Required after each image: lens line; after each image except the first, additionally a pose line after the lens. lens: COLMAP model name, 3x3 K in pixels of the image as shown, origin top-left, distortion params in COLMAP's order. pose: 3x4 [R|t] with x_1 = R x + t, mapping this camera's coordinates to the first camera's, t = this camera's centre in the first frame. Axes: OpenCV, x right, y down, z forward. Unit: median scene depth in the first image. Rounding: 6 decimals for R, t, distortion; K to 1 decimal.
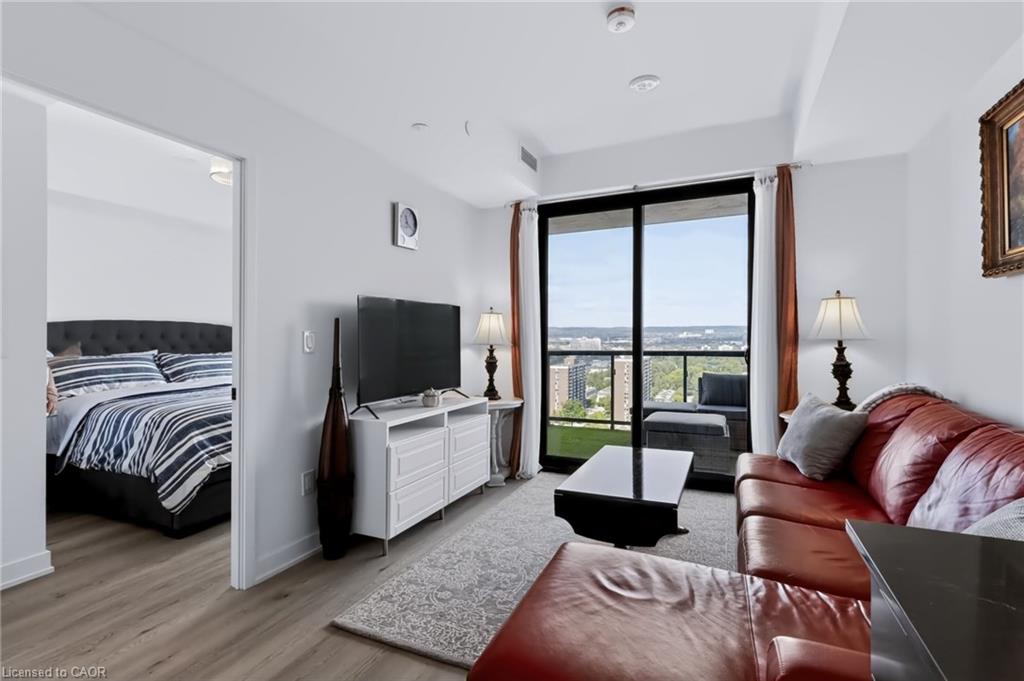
lens RADIAL K [[491.0, 0, 499.9], [0, 491.0, 331.6], [0, 0, 1]] dist [0.008037, -0.002914]
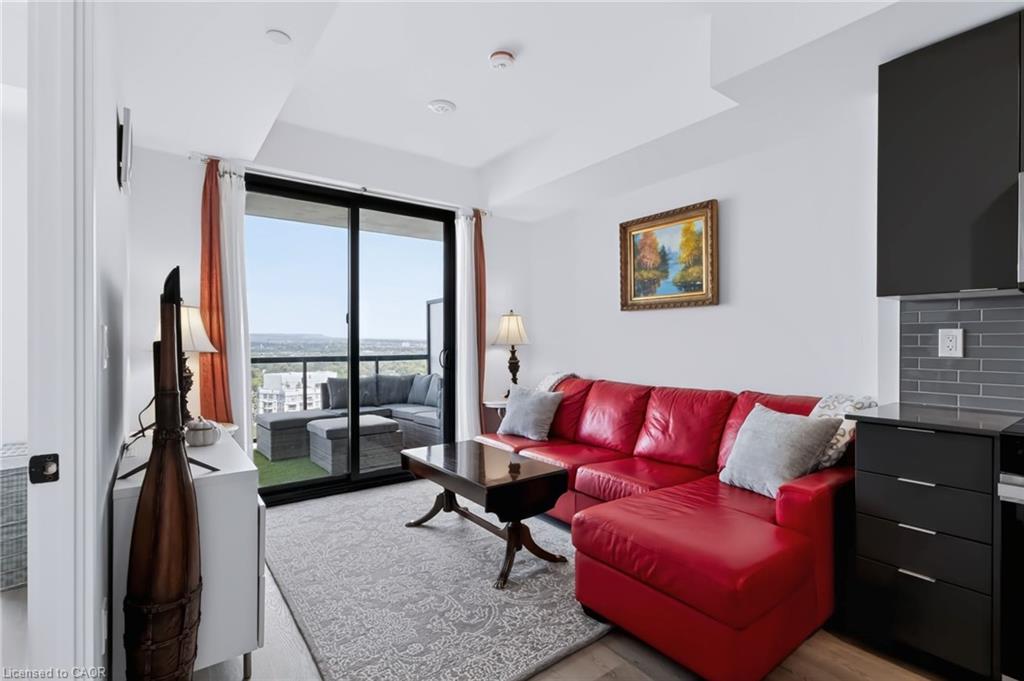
lens RADIAL K [[491.0, 0, 516.9], [0, 491.0, 341.1], [0, 0, 1]] dist [0.008037, -0.002914]
pose [[0.457141, 0.010955, 0.889327, -0.524288], [-0.010962, 0.999918, -0.006683, 0.014560], [-0.889327, -0.006693, 0.457224, 0.319929]]
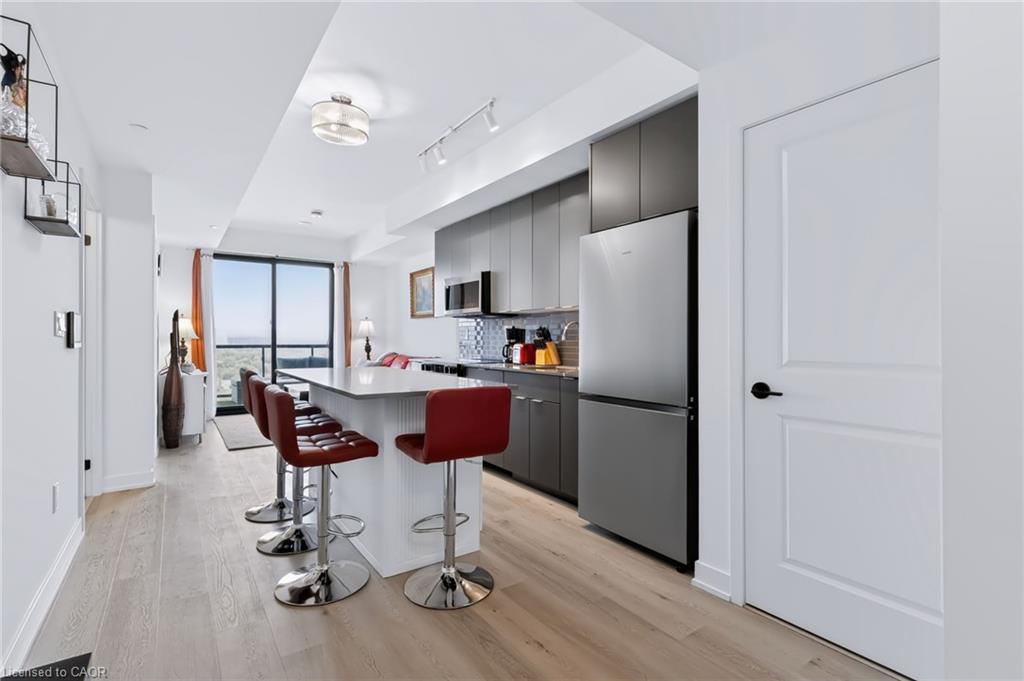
lens RADIAL K [[491.0, 0, 518.0], [0, 491.0, 341.4], [0, 0, 1]] dist [0.008037, -0.002914]
pose [[0.480358, 0.004989, 0.877059, -1.093133], [-0.011313, 0.999936, 0.000508, 0.028808], [-0.877000, -0.010167, 0.480383, -0.852122]]
